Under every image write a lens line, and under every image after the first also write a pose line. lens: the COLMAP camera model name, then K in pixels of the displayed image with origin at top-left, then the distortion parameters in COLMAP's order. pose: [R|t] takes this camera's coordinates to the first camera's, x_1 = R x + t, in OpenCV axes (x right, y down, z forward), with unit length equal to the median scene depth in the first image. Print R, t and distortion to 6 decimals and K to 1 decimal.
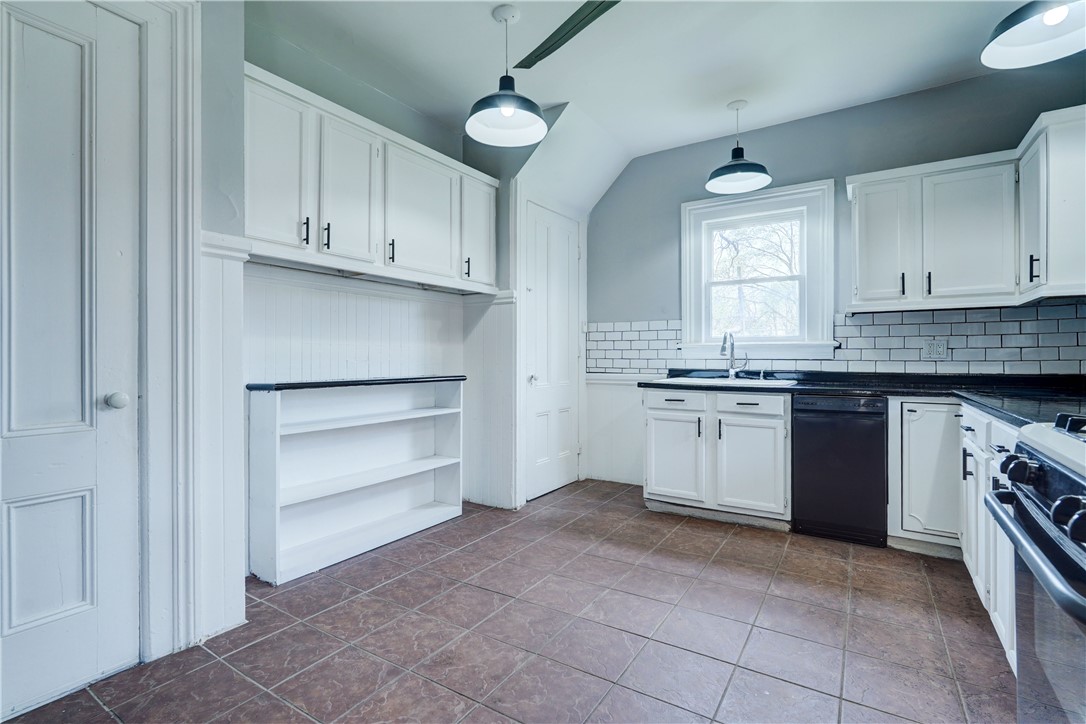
lens RADIAL K [[502.6, 0, 543.5], [0, 502.6, 359.3], [0, 0, 1]] dist [-0.002148, 0.000510]
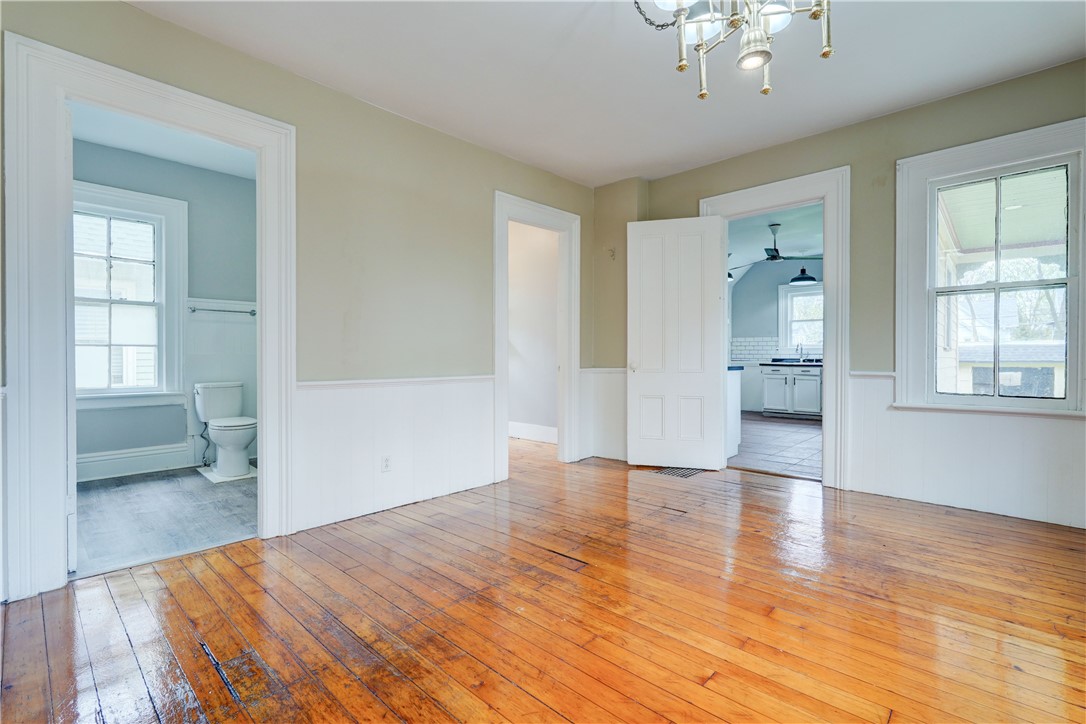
lens RADIAL K [[500.3, 0, 538.3], [0, 500.3, 355.0], [0, 0, 1]] dist [-0.002329, 0.001127]
pose [[0.984998, 0.001947, -0.172556, -0.501027], [-0.002725, 0.999987, -0.004273, 0.019683], [0.172545, 0.004679, 0.984990, -1.754120]]
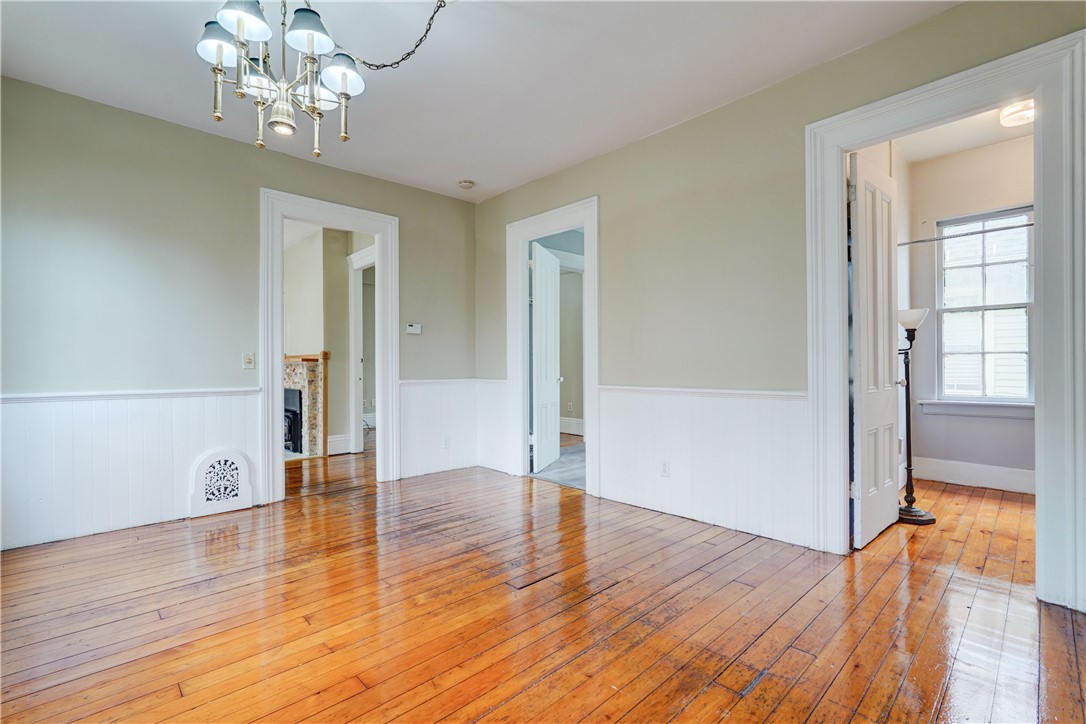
lens RADIAL K [[491.5, 0, 542.3], [0, 491.5, 364.6], [0, 0, 1]] dist [-0.003887, 0.000080]
pose [[-0.226799, 0.001989, -0.973940, 0.163872], [0.005147, 0.999986, 0.000844, 0.008074], [0.973928, -0.004822, -0.226806, -0.737363]]
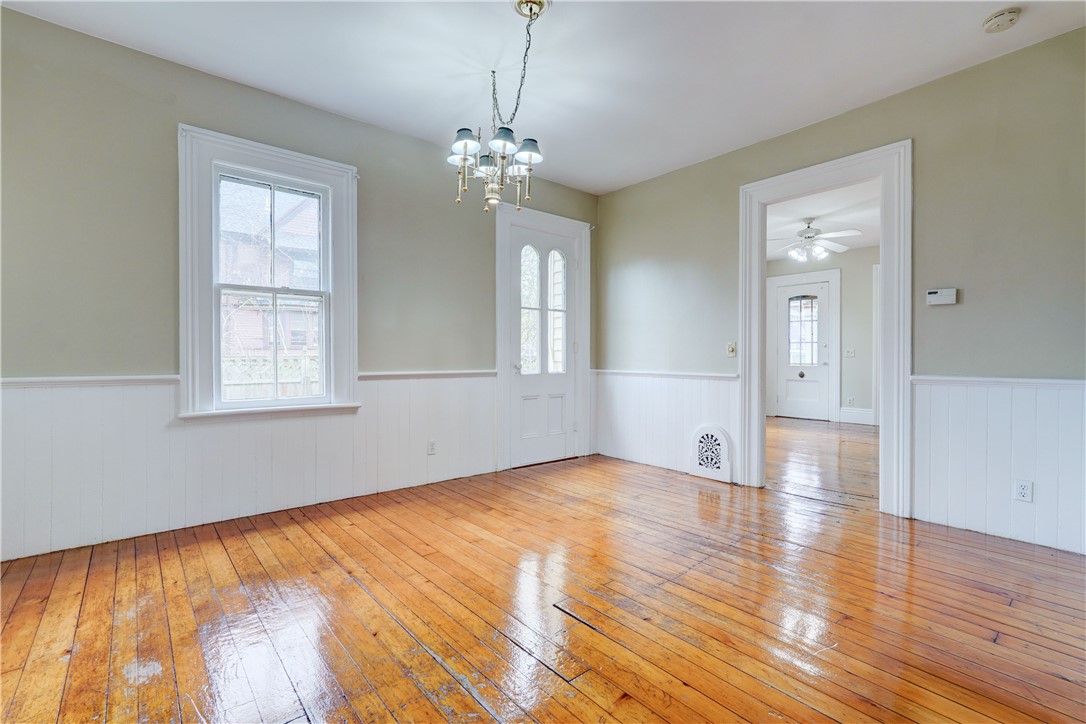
lens RADIAL K [[487.6, 0, 543.2], [0, 487.6, 359.7], [0, 0, 1]] dist [-0.016452, 0.010476]
pose [[-0.958632, 0.000245, 0.284647, -0.734414], [0.001882, 0.999983, 0.005477, 0.014900], [-0.284641, 0.005786, -0.958617, -0.308159]]
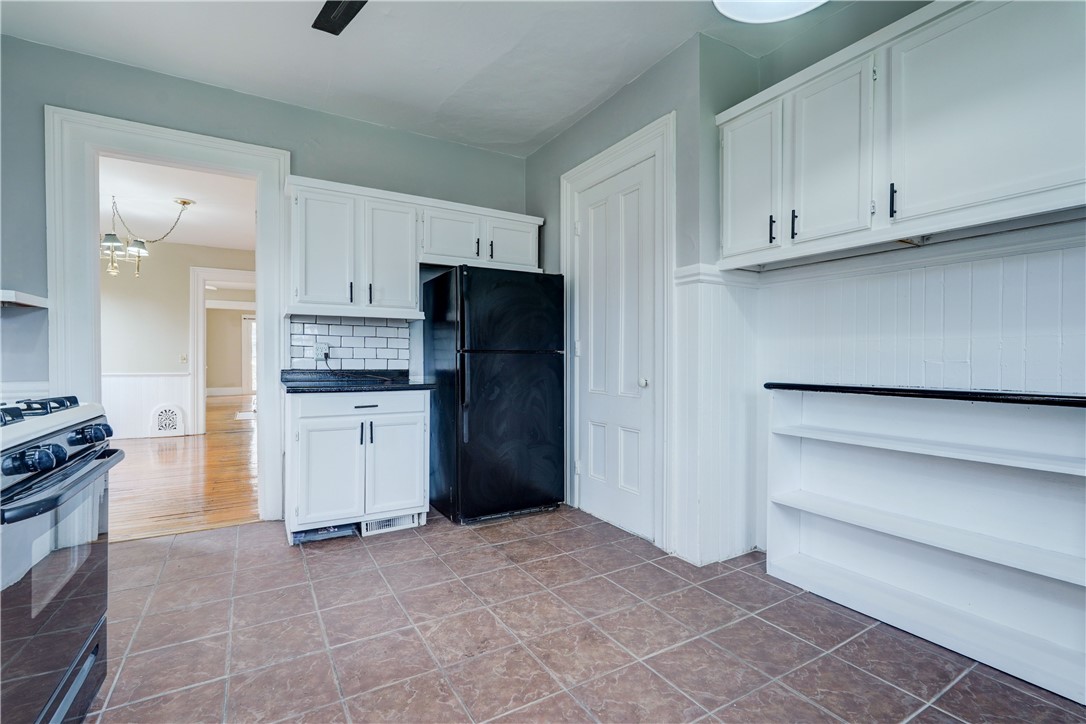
lens RADIAL K [[487.6, 0, 543.2], [0, 487.6, 359.7], [0, 0, 1]] dist [-0.016452, 0.010476]
pose [[-0.435912, 0.003538, -0.899982, 0.456515], [0.001421, 0.999994, 0.003243, -0.003169], [0.899988, 0.000135, -0.435914, 0.784140]]
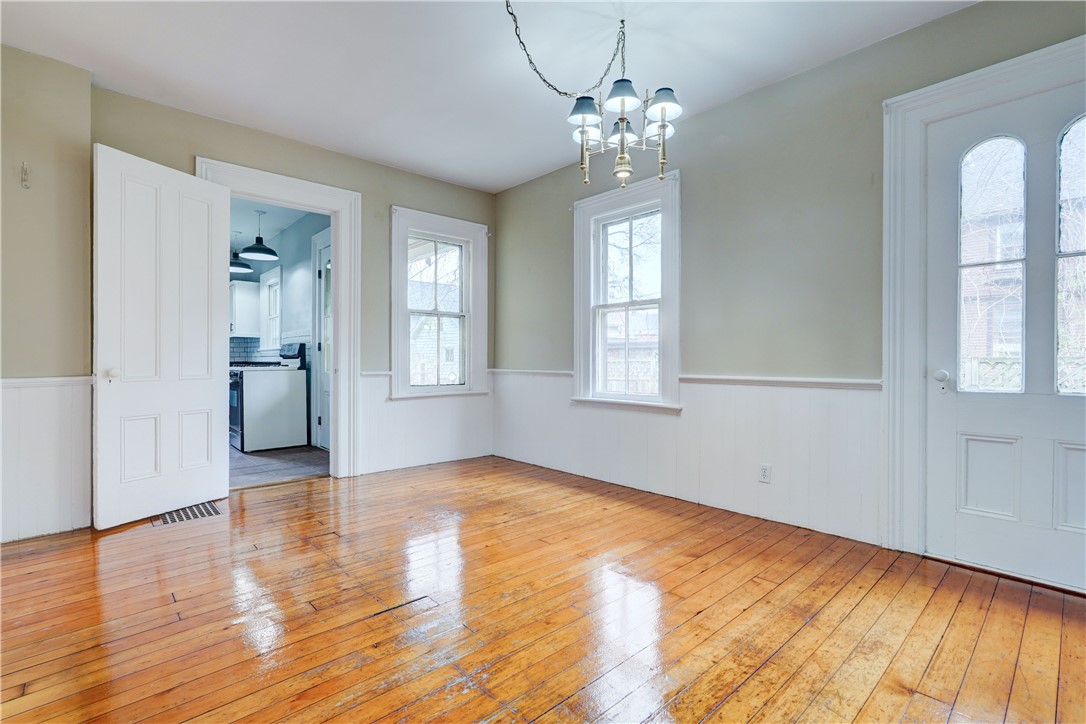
lens RADIAL K [[499.5, 0, 552.1], [0, 499.5, 363.1], [0, 0, 1]] dist [0.000151, 0.000236]
pose [[0.233344, -0.002058, 0.972392, -1.202129], [-0.003365, 0.999990, 0.002924, 0.021662], [-0.972388, -0.003955, 0.233335, -1.279379]]
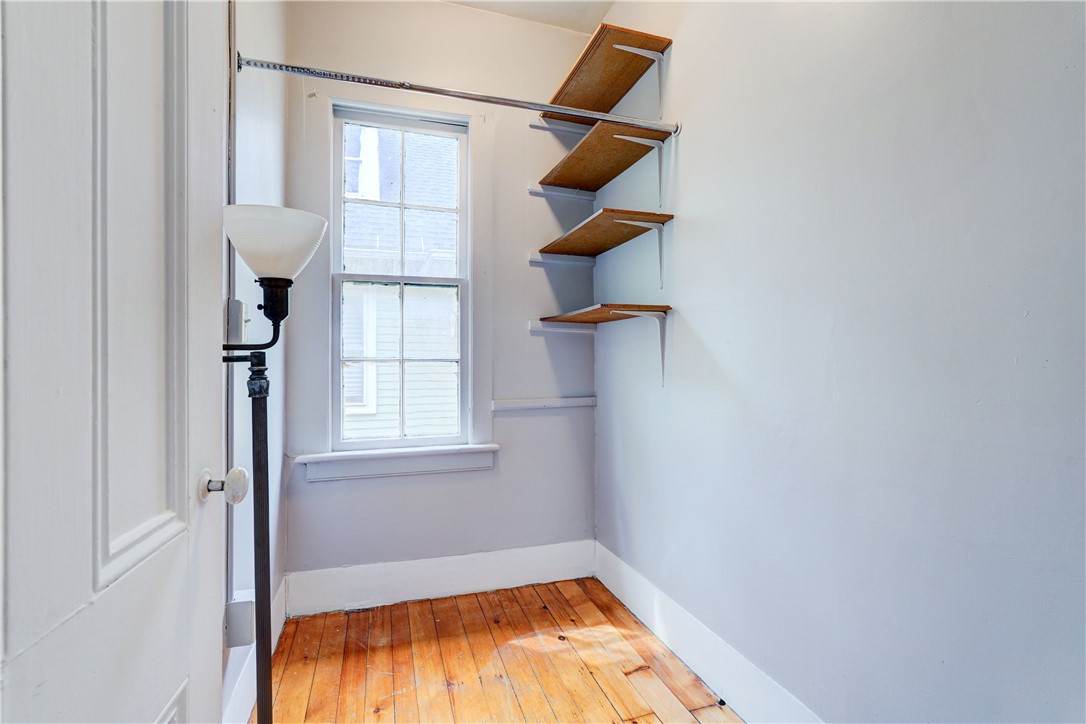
lens RADIAL K [[491.5, 0, 542.3], [0, 491.5, 364.6], [0, 0, 1]] dist [-0.003887, 0.000080]
pose [[0.770574, -0.000516, -0.637351, -3.184034], [-0.001411, 0.999996, -0.002516, -0.050158], [0.637349, 0.002838, 0.770570, 0.795156]]
